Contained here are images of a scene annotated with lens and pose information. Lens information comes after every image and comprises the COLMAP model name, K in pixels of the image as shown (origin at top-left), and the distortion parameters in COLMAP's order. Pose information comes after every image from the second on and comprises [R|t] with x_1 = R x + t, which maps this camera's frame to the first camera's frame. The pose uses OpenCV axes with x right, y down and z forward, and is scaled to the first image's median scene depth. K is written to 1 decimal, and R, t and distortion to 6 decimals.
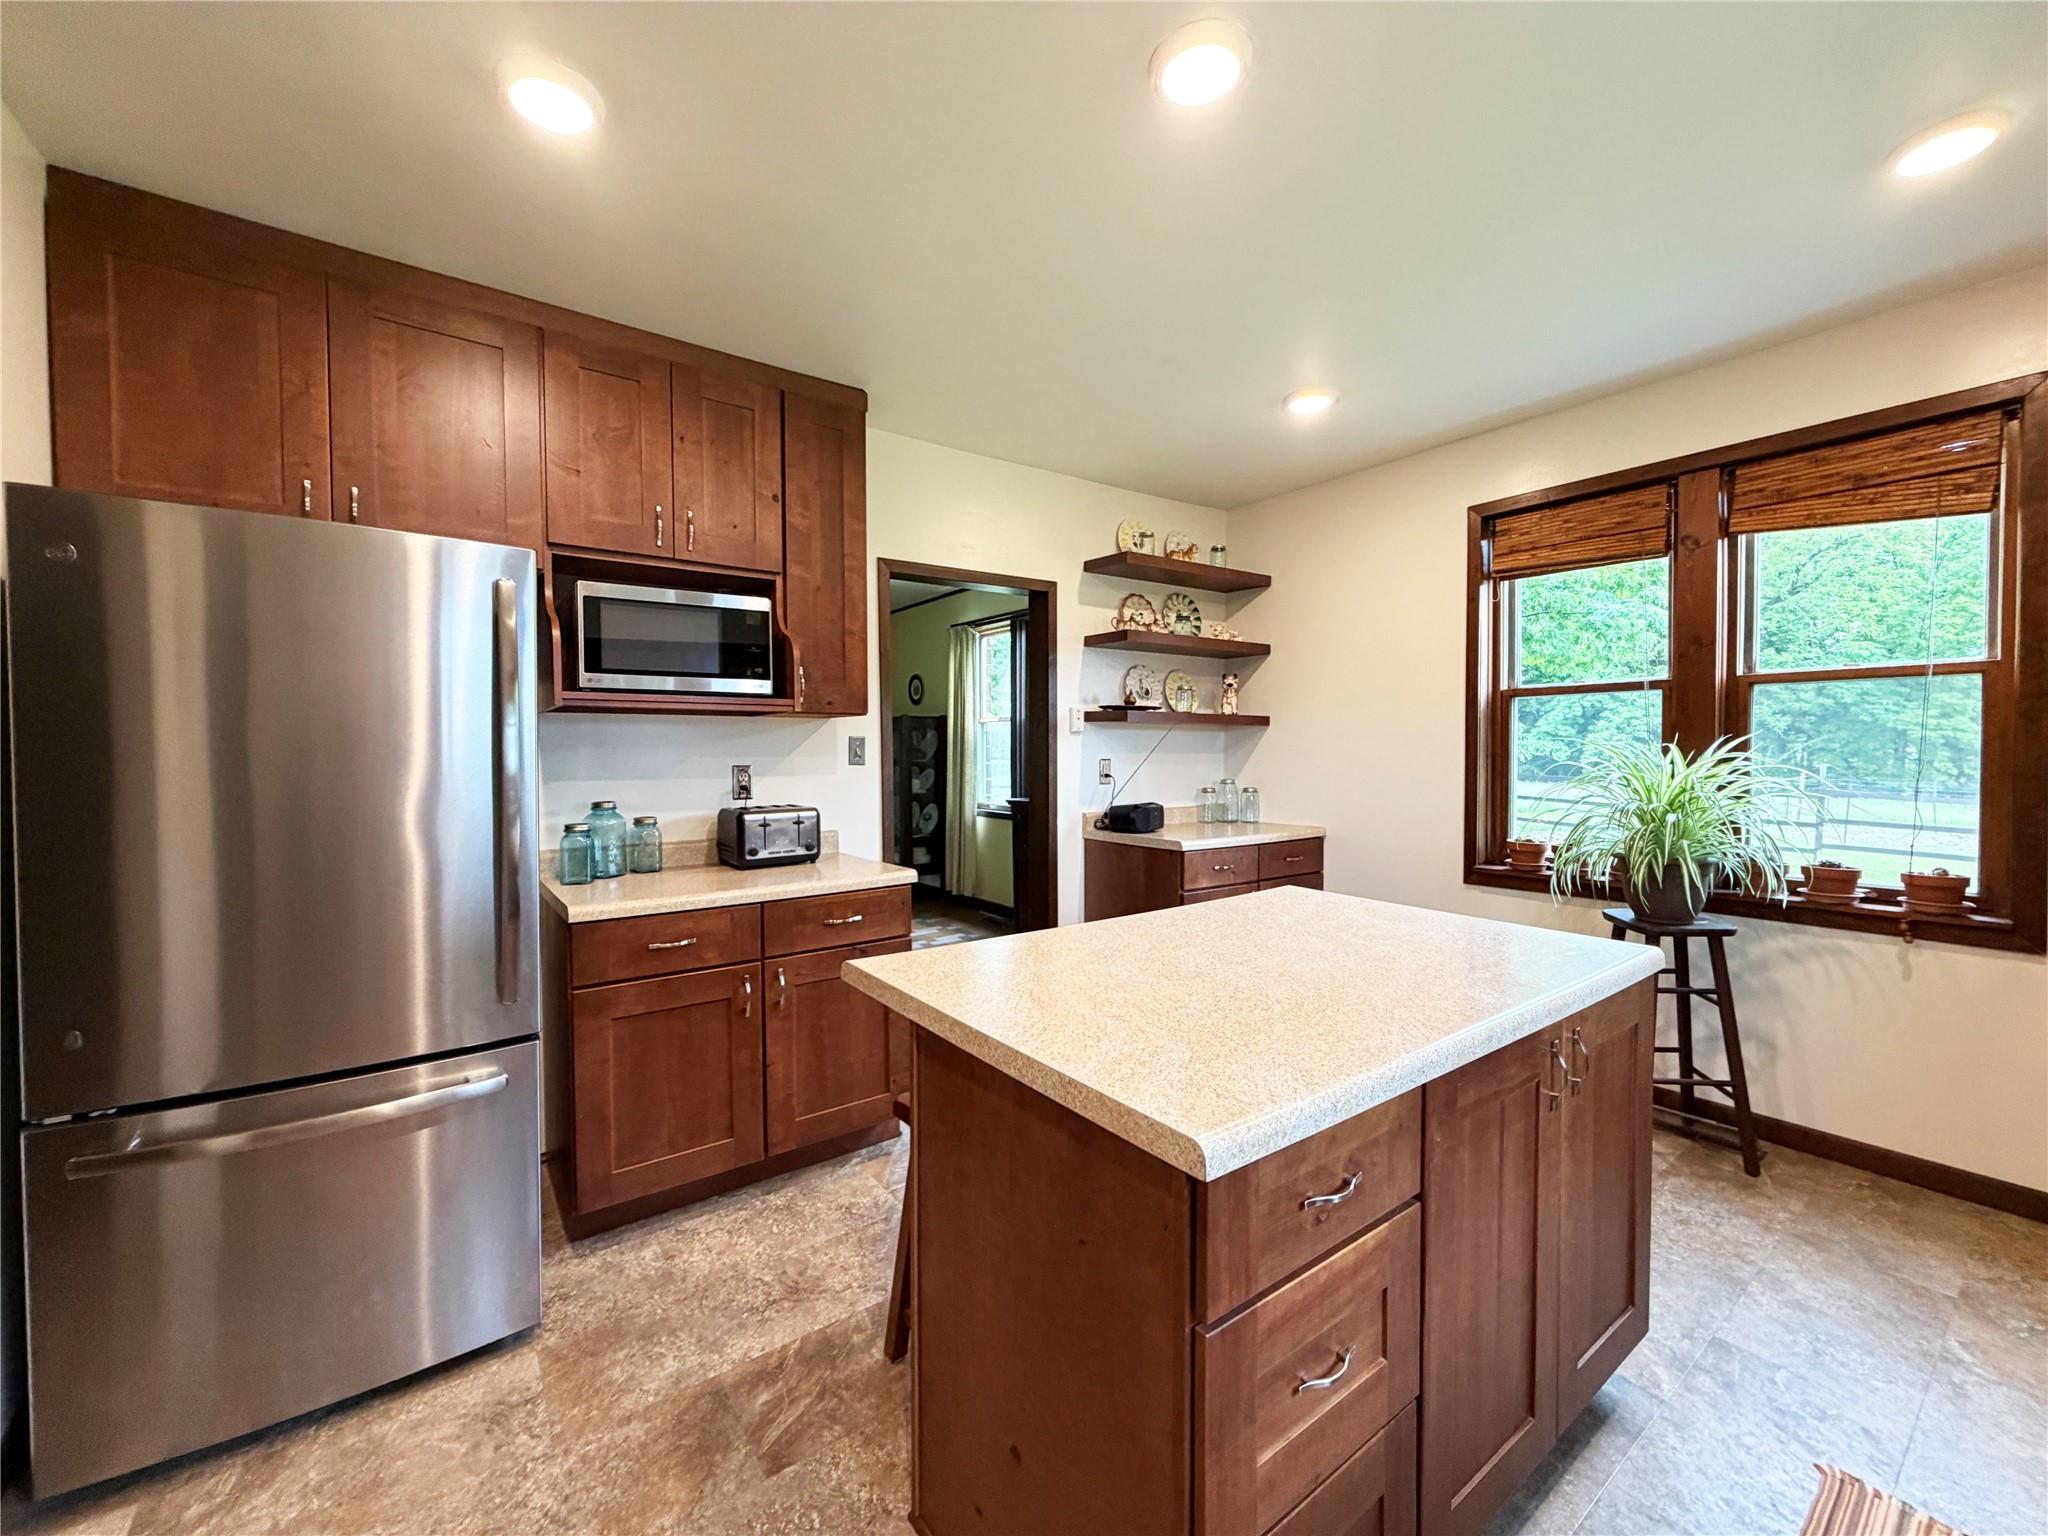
lens RADIAL K [[813.5, 0, 1019.7], [0, 813.5, 769.3], [0, 0, 1]] dist [0.001262, -0.000289]
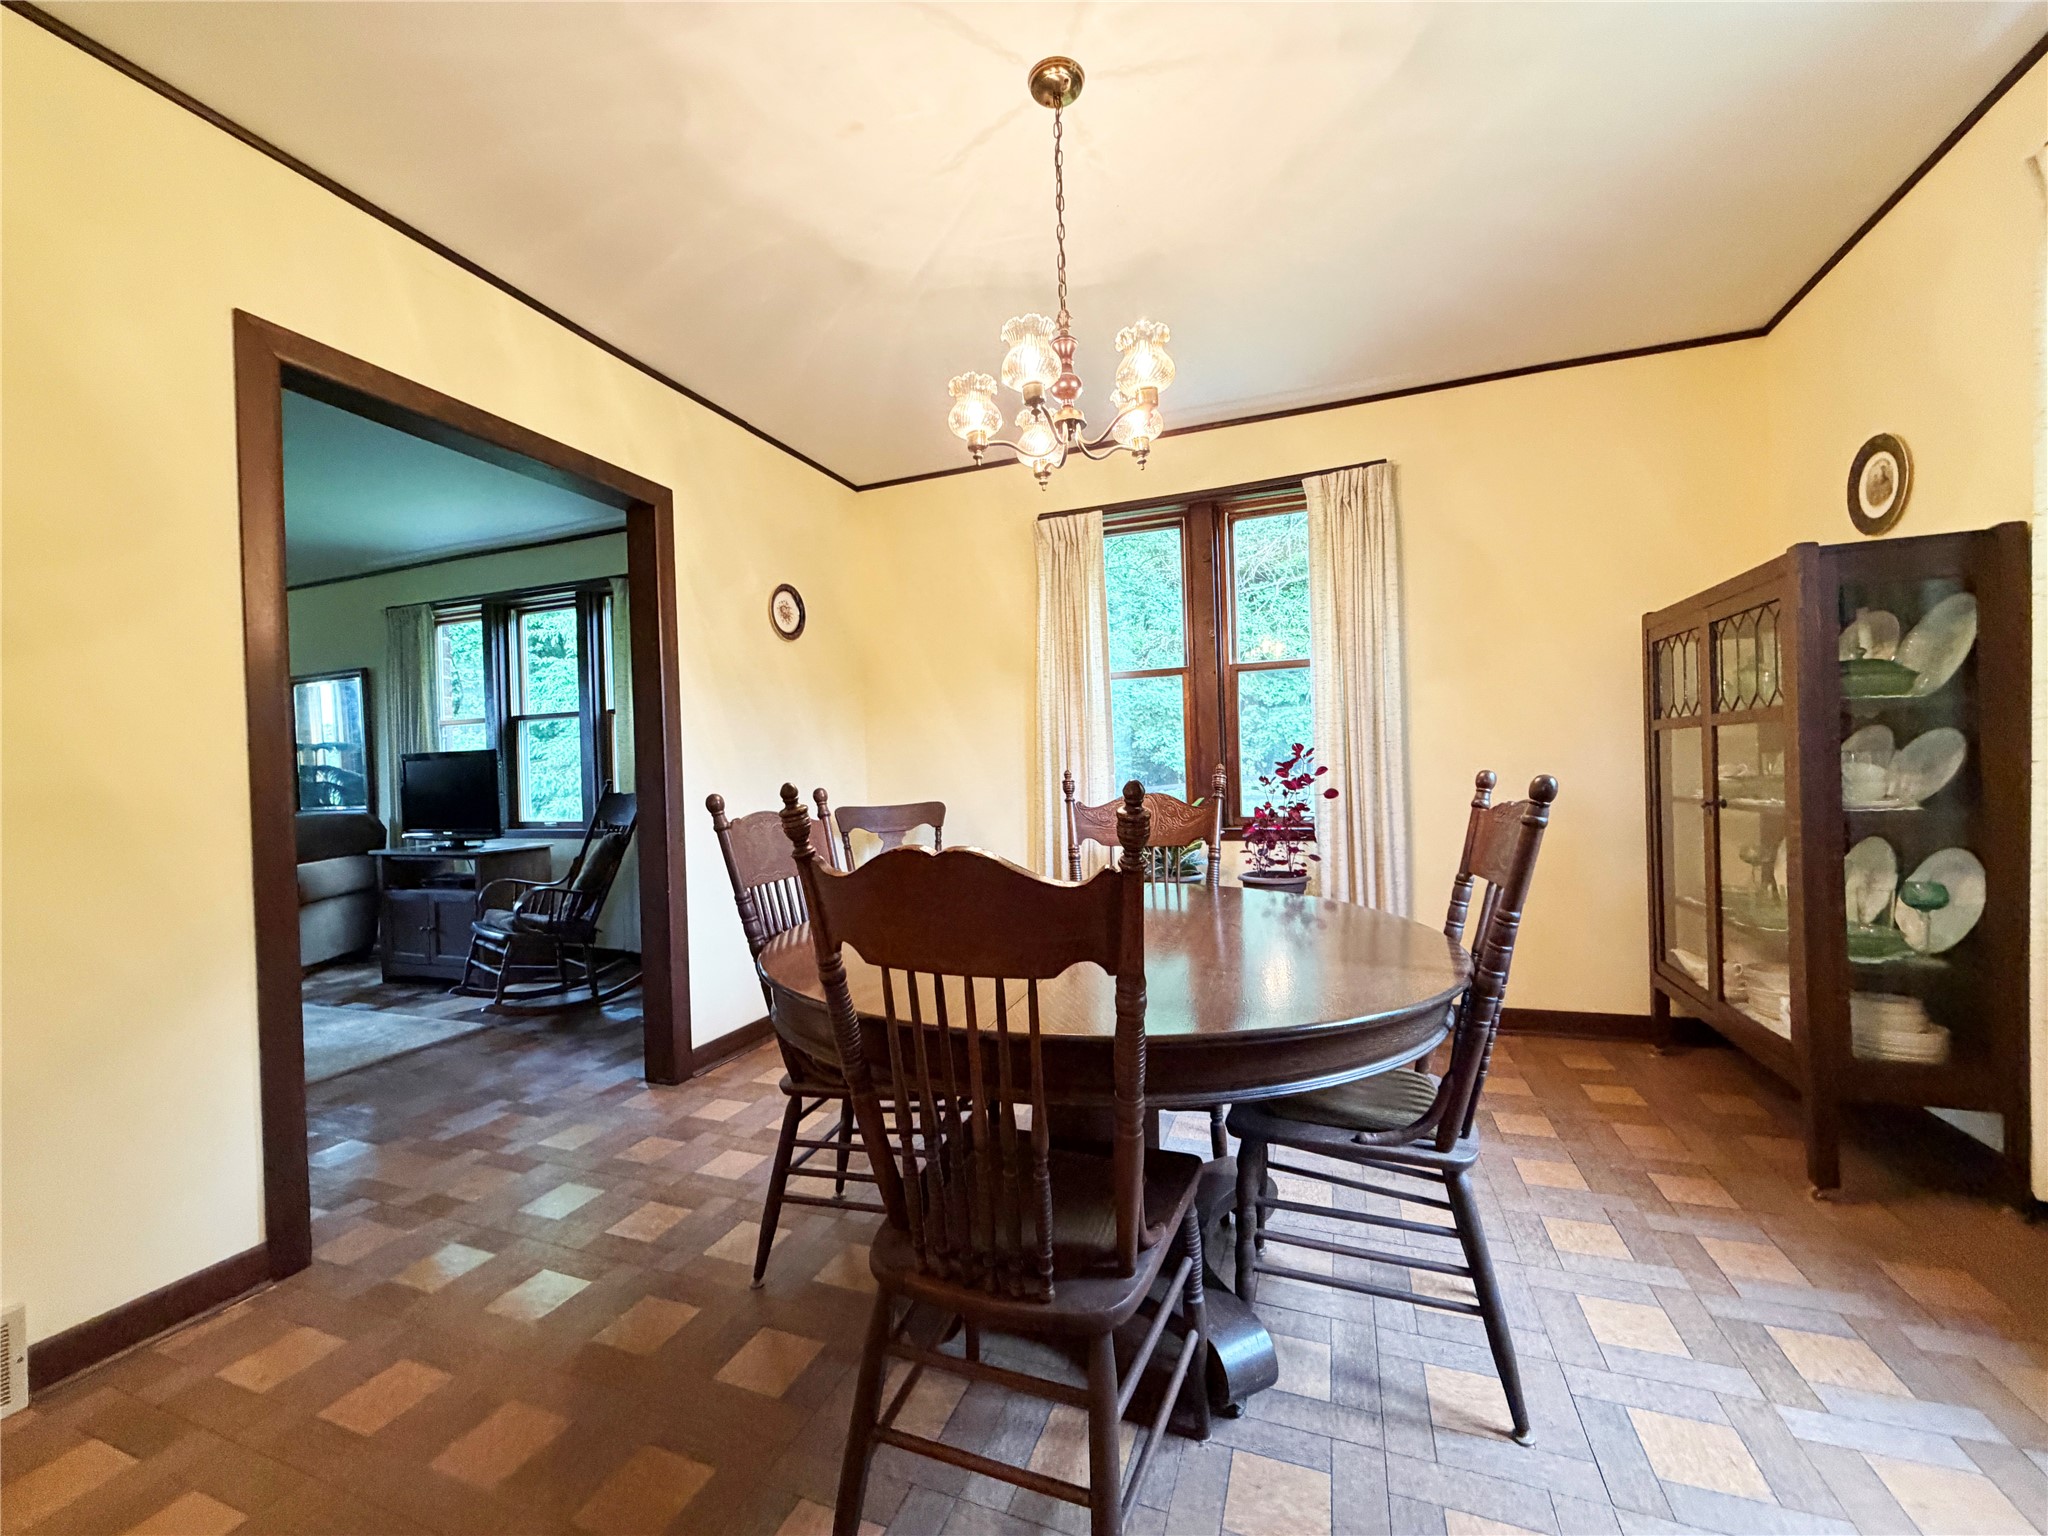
lens RADIAL K [[813.5, 0, 1025.0], [0, 813.5, 771.9], [0, 0, 1]] dist [0.001262, -0.000289]
pose [[0.554555, -0.004880, -0.832133, -0.140185], [-0.002452, 0.999969, -0.007499, 0.049165], [0.832143, 0.006199, 0.554526, 1.574600]]
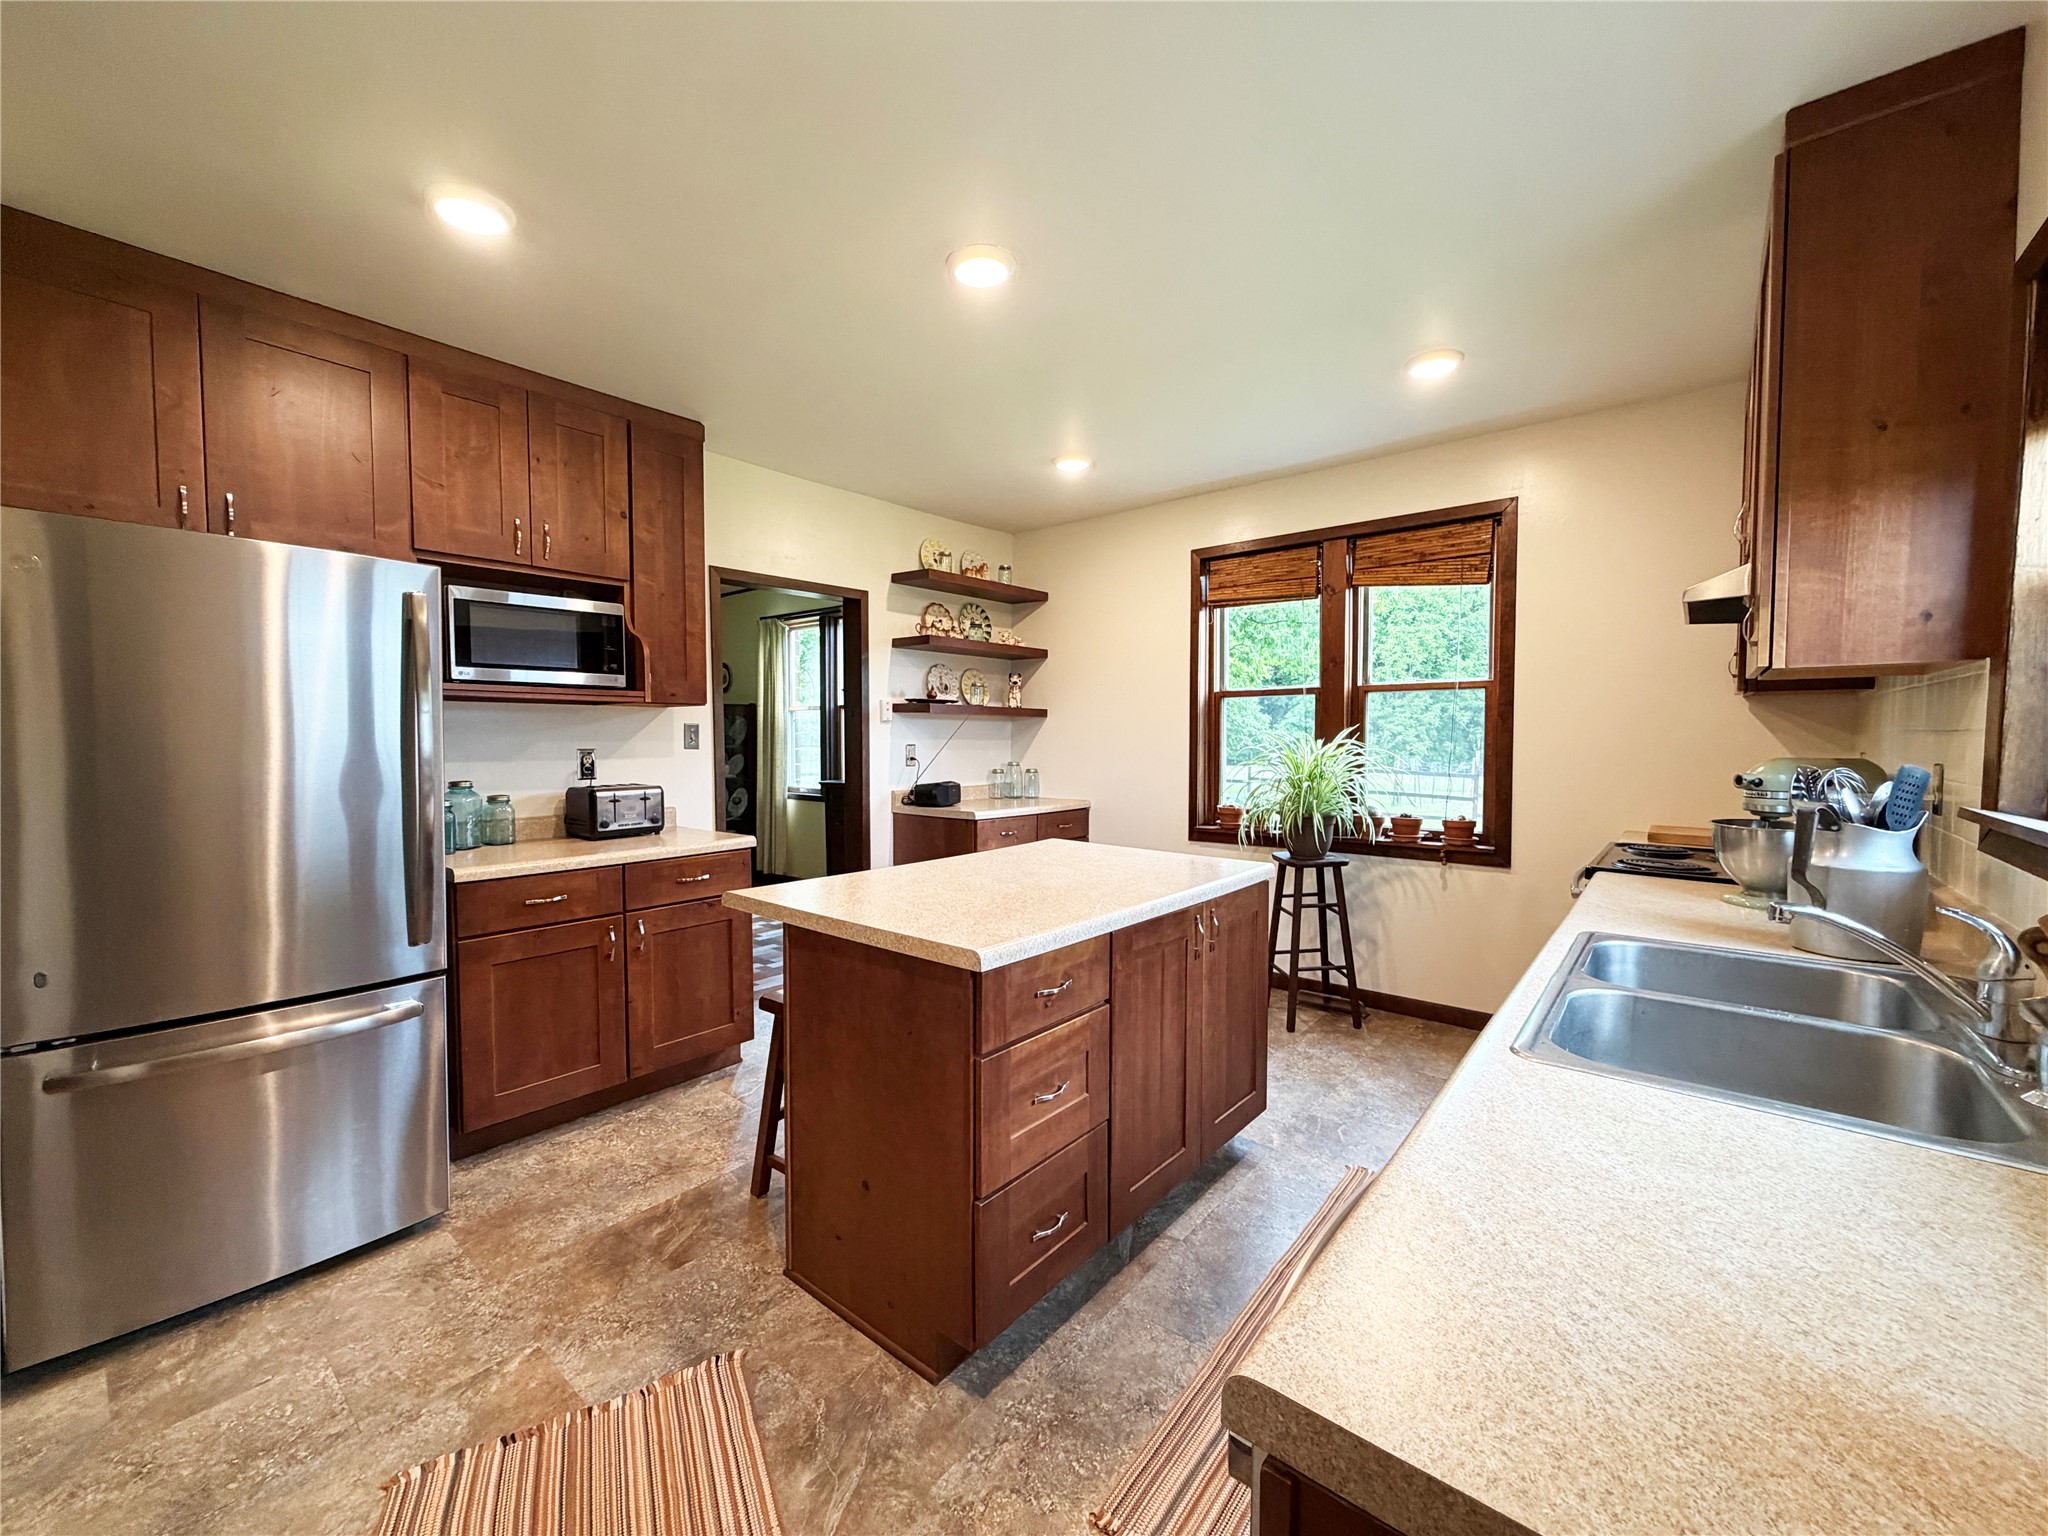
lens RADIAL K [[813.5, 0, 1022.8], [0, 813.5, 770.2], [0, 0, 1]] dist [0.001262, -0.000289]
pose [[0.968897, -0.006447, 0.247380, -0.044196], [0.002544, 0.999867, 0.016093, 0.009275], [-0.247451, -0.014963, 0.968785, -0.269734]]
